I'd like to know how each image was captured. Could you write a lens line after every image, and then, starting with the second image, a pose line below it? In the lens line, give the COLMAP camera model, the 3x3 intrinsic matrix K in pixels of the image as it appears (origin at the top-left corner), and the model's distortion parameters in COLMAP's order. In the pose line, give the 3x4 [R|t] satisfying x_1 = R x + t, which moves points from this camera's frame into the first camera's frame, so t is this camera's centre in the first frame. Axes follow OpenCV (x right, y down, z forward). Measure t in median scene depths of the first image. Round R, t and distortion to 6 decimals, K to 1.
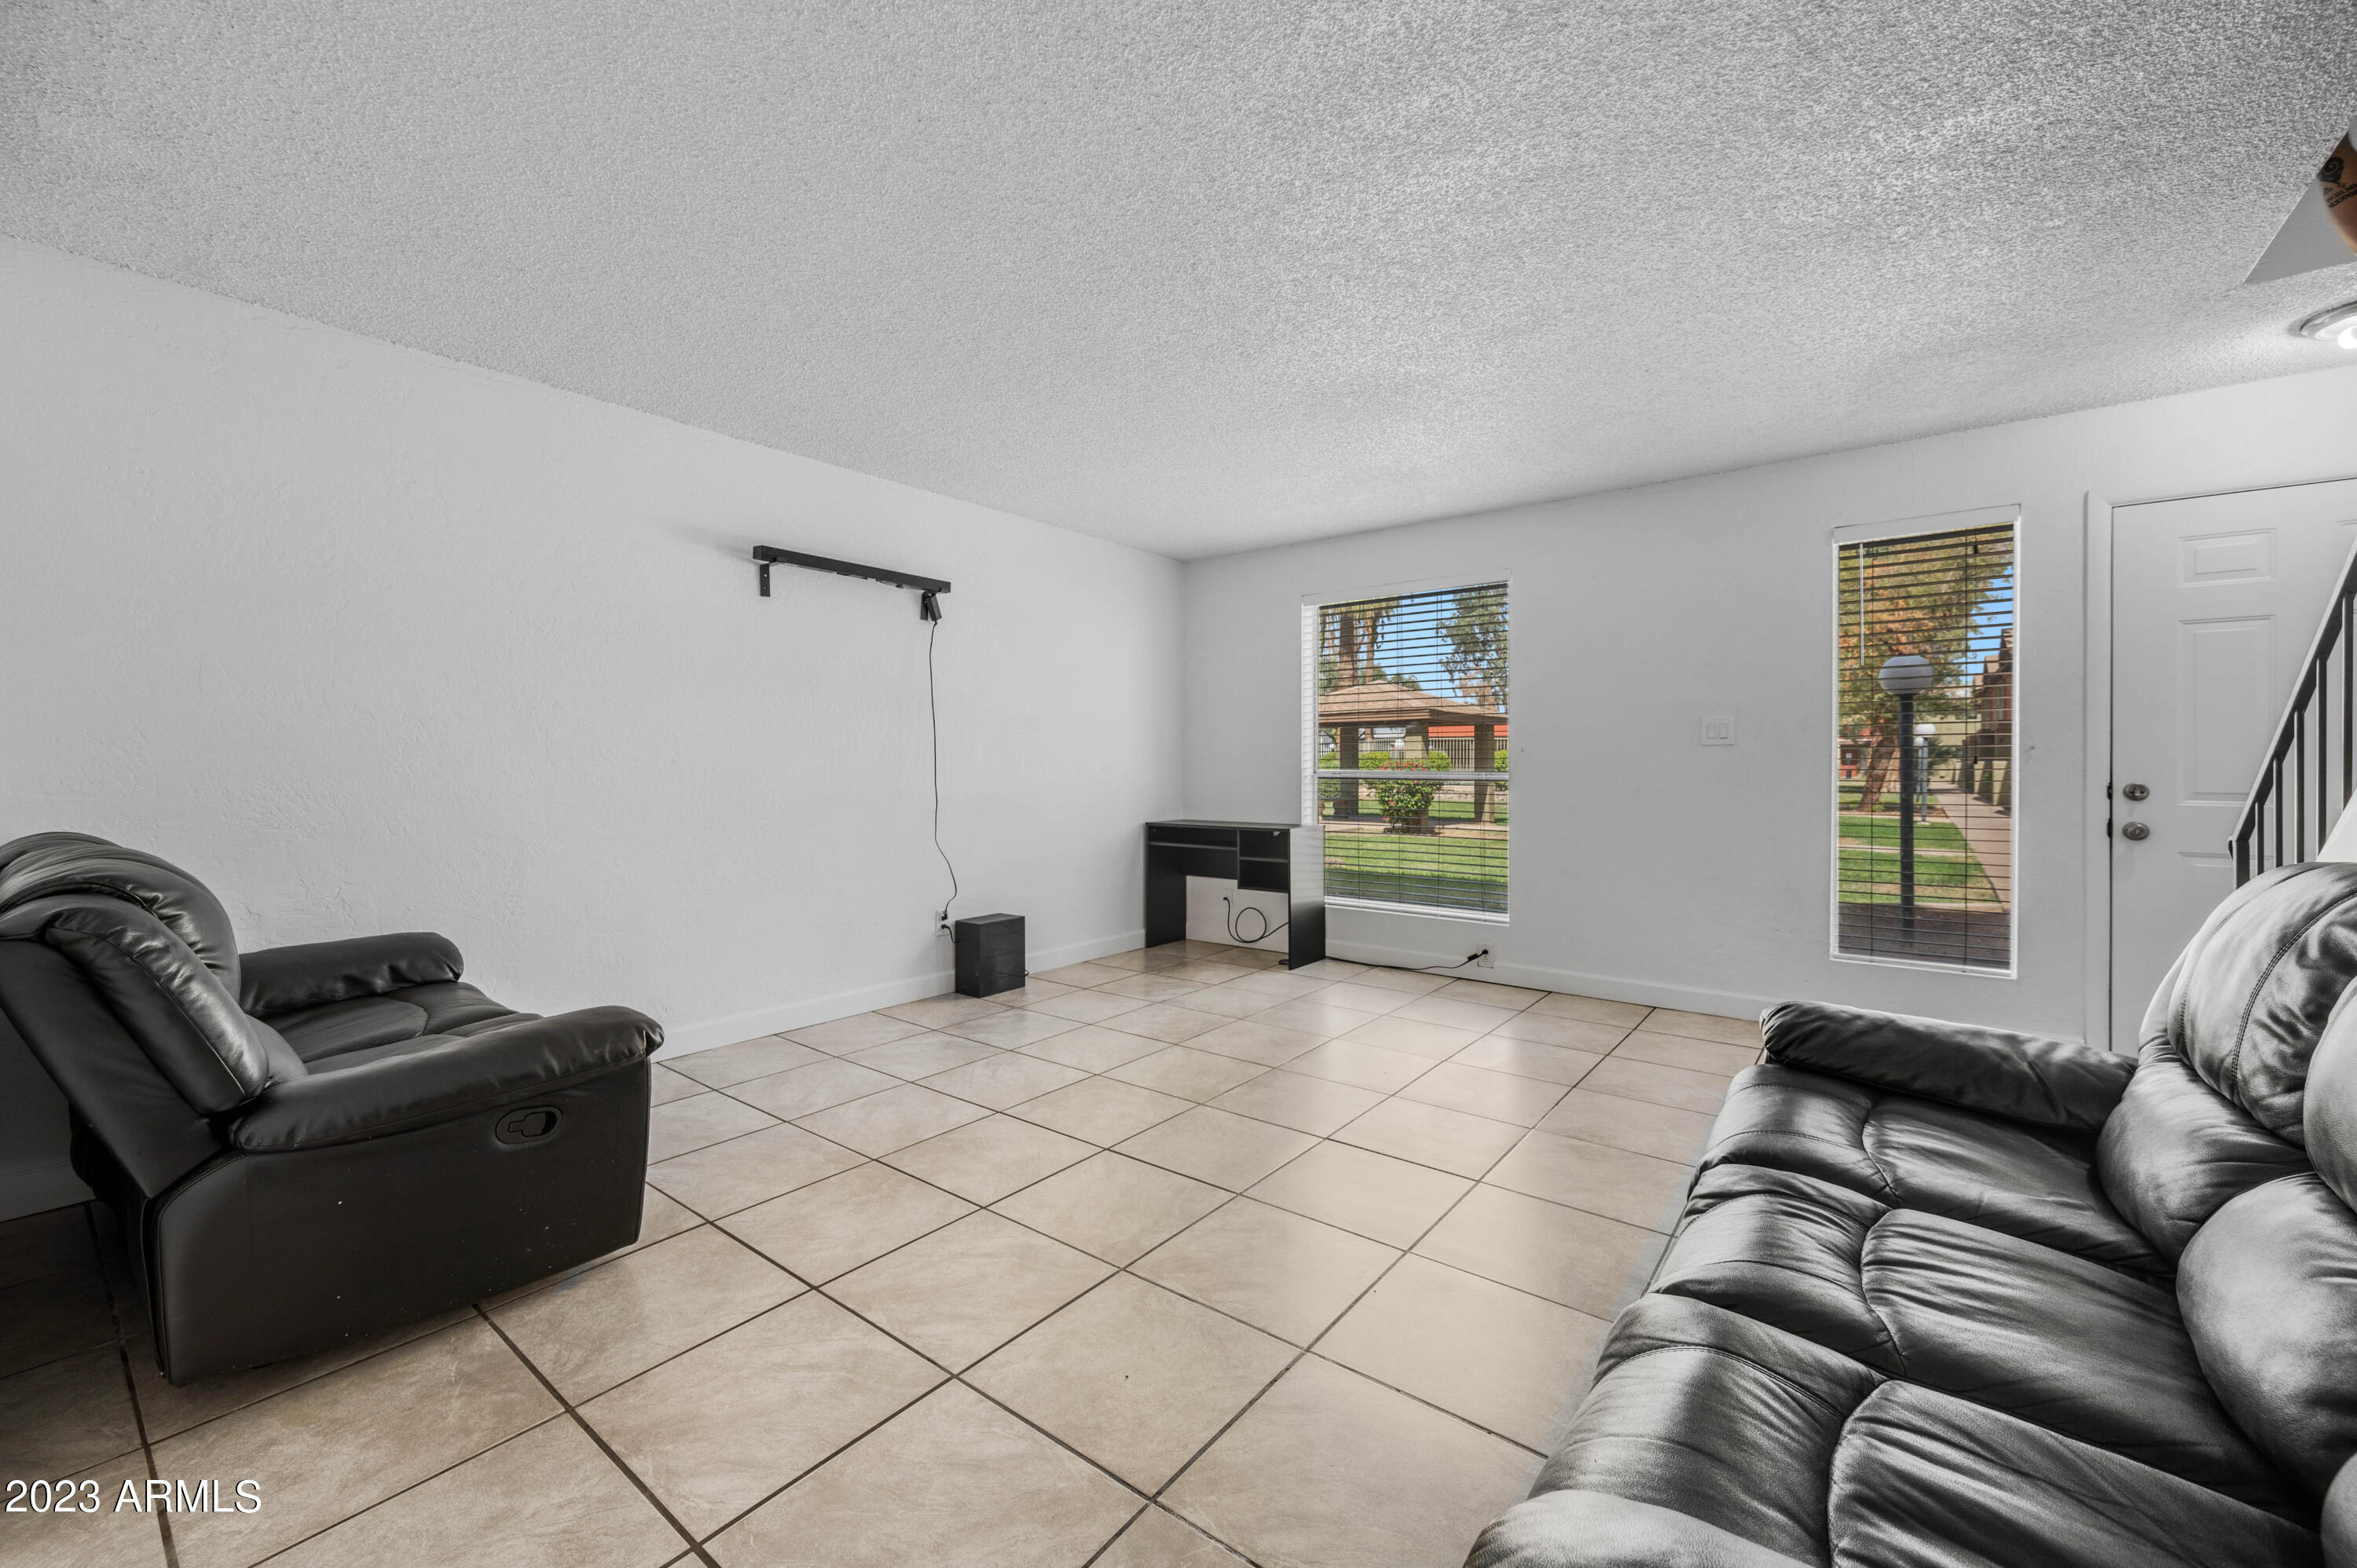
lens RADIAL K [[945.1, 0, 1178.5], [0, 945.1, 784.0], [0, 0, 1]] dist [-0.000077, -0.000210]
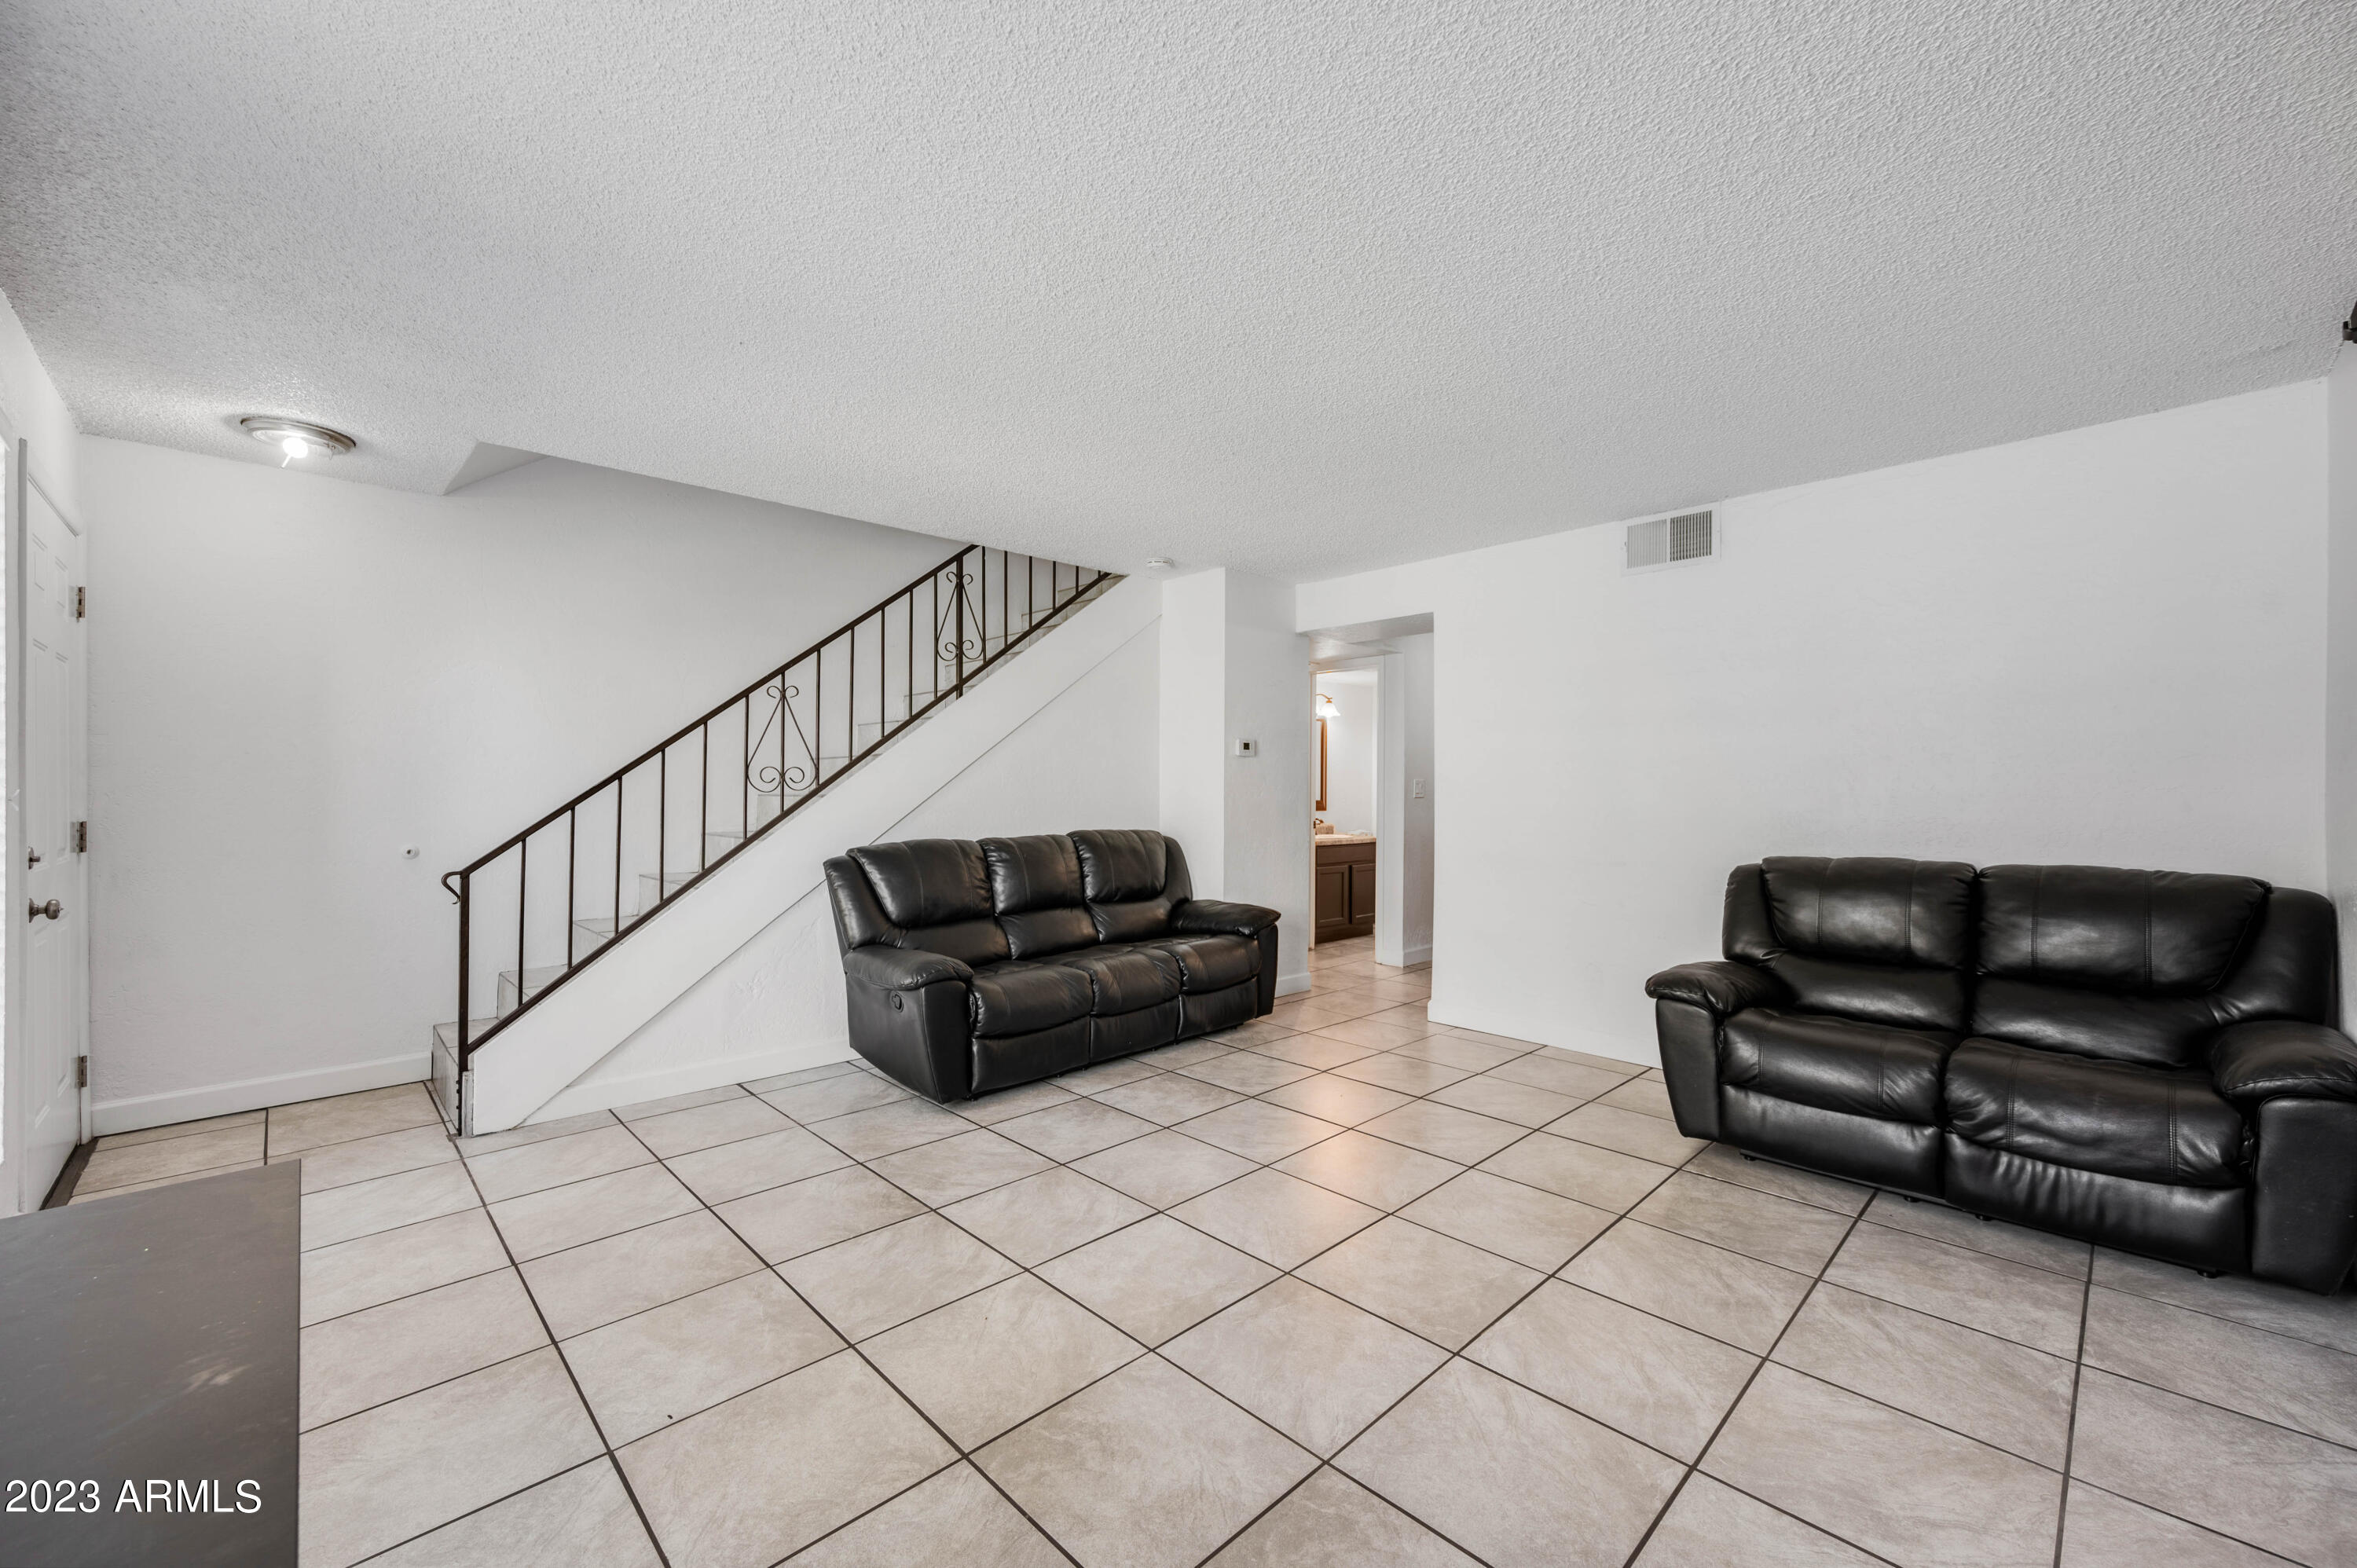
lens RADIAL K [[901.9, 0, 1178.5], [0, 901.9, 784.0], [0, 0, 1]] dist [0.021658, -0.000069]
pose [[-0.990678, 0.000765, 0.136222, 0.010907], [0.005620, 0.999362, 0.035262, -0.075131], [-0.136108, 0.035699, -0.990051, 1.531246]]
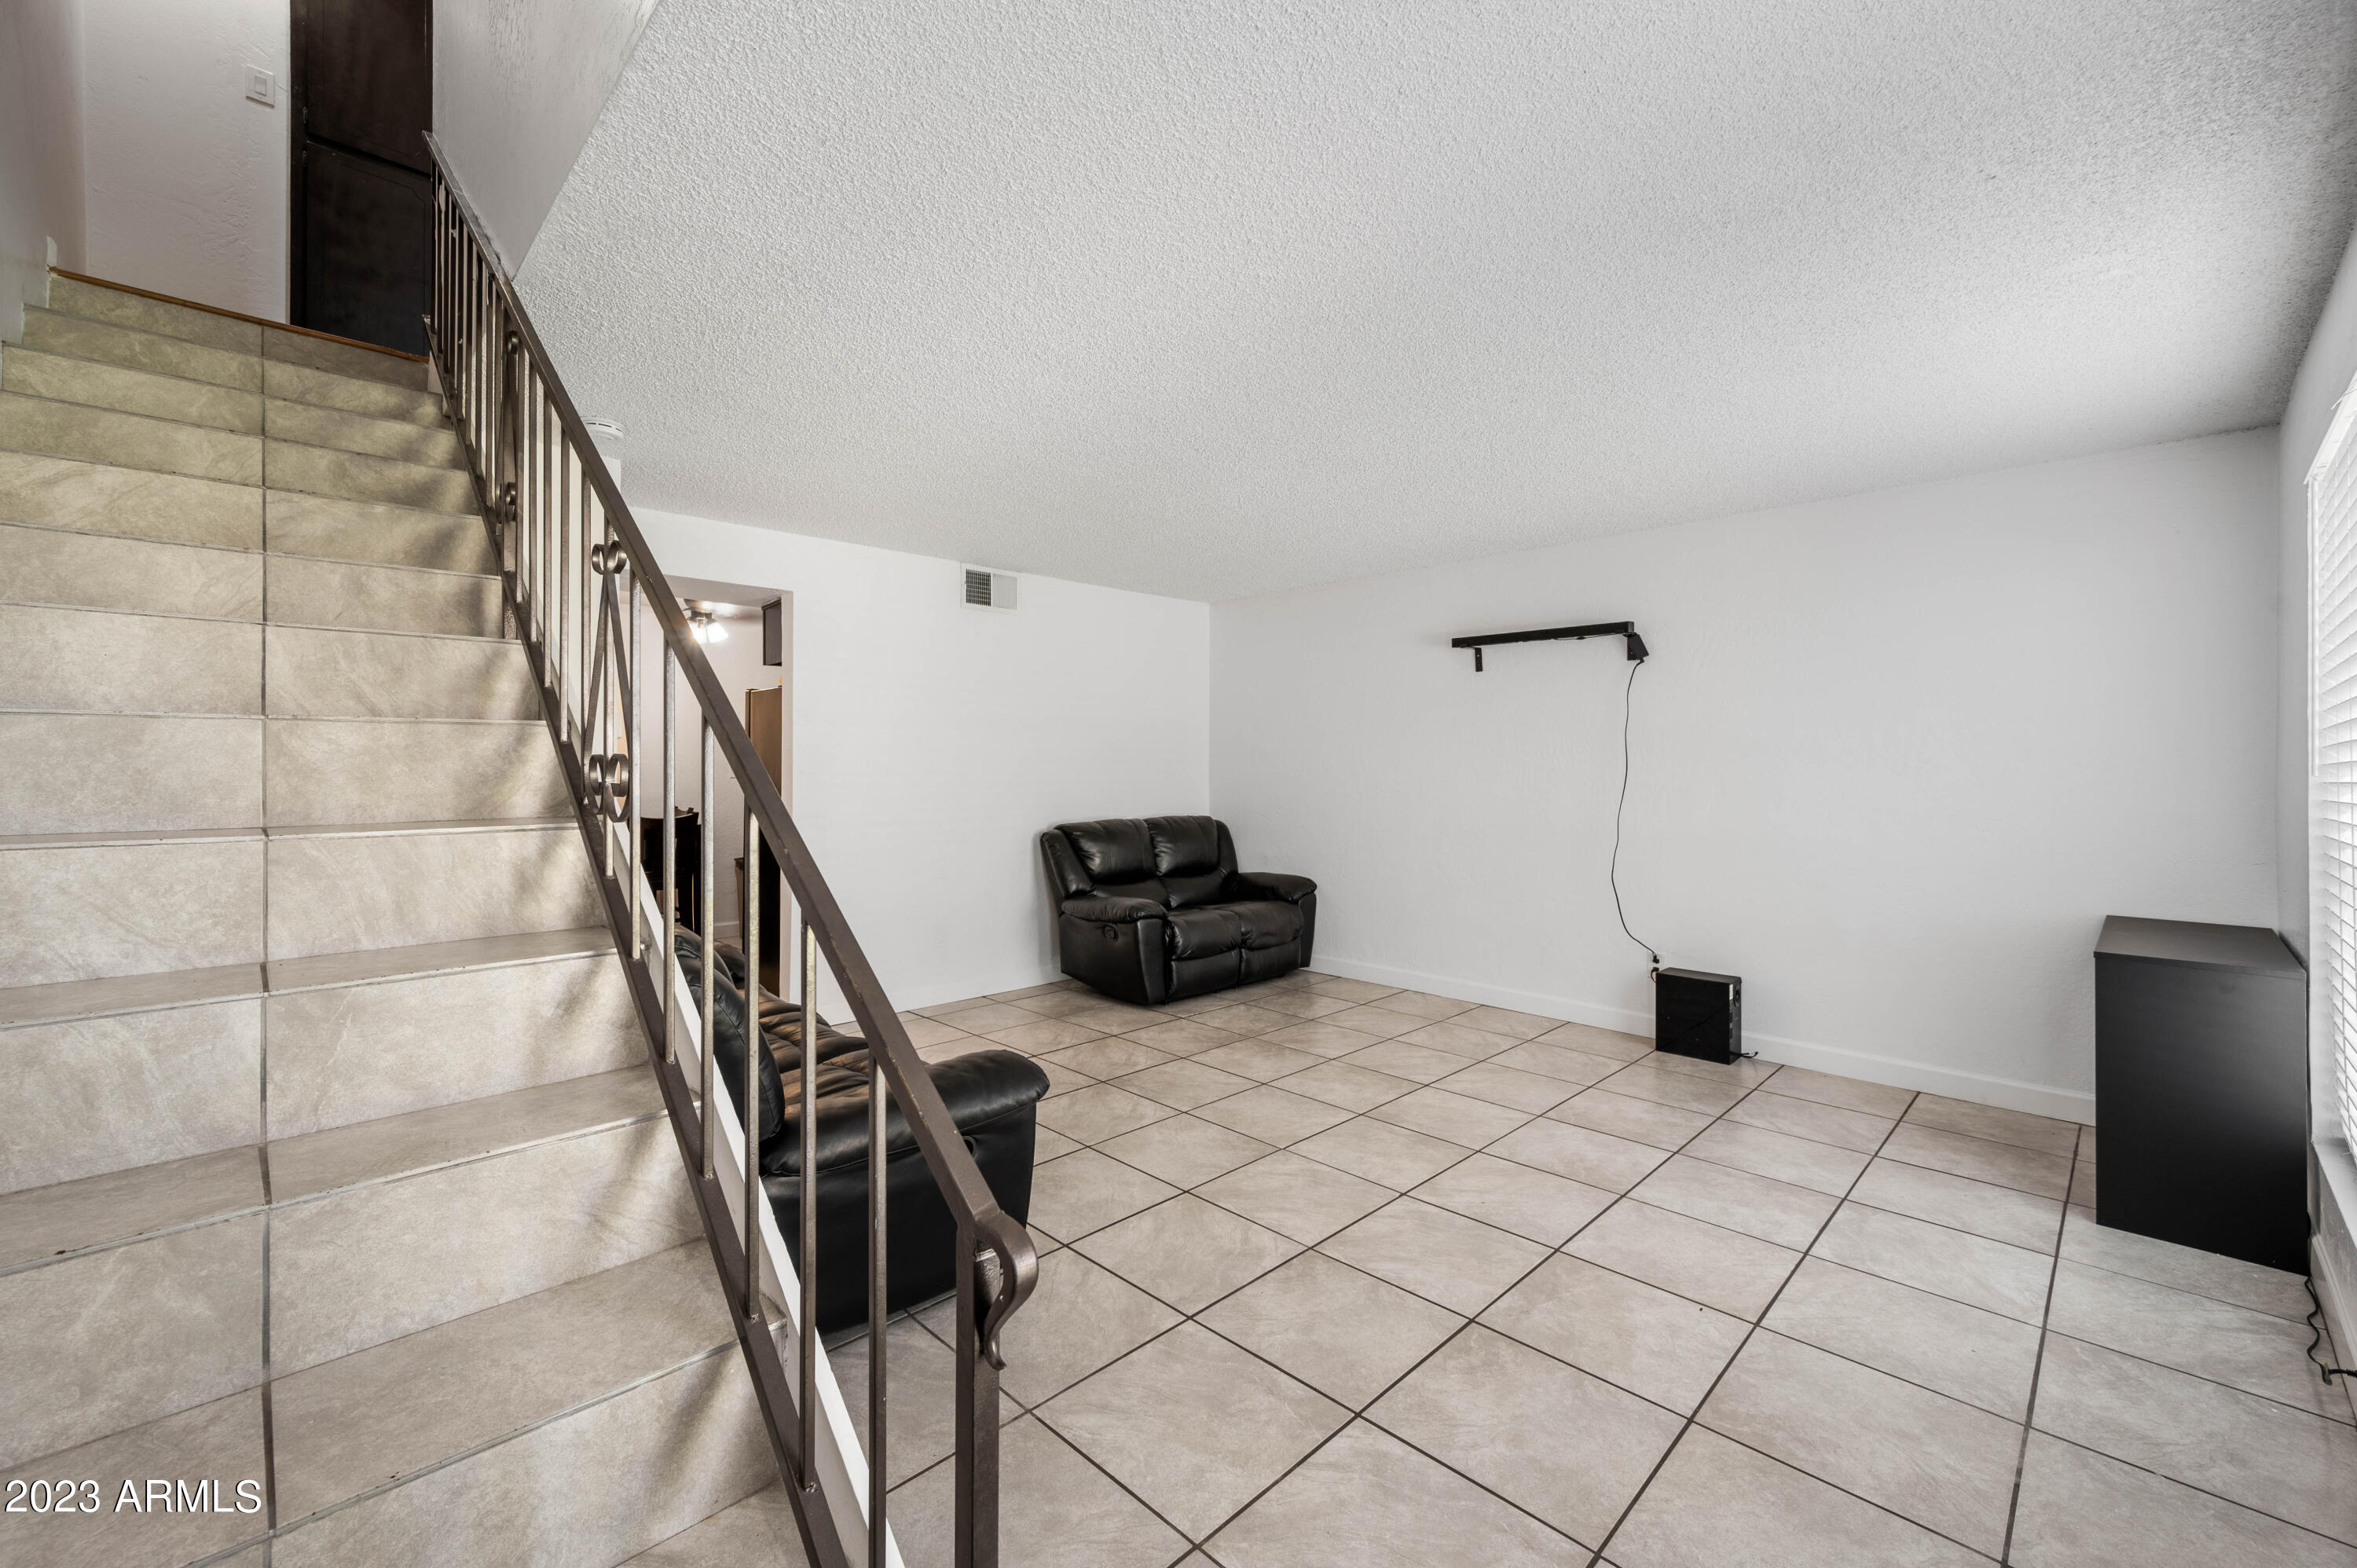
lens RADIAL K [[945.1, 0, 1178.5], [0, 945.1, 784.0], [0, 0, 1]] dist [-0.000077, -0.000210]
pose [[-0.135994, 0.005389, -0.990695, 1.000218], [-0.040326, 0.999126, 0.010970, -0.040202], [0.989889, 0.041443, -0.135658, 0.818976]]
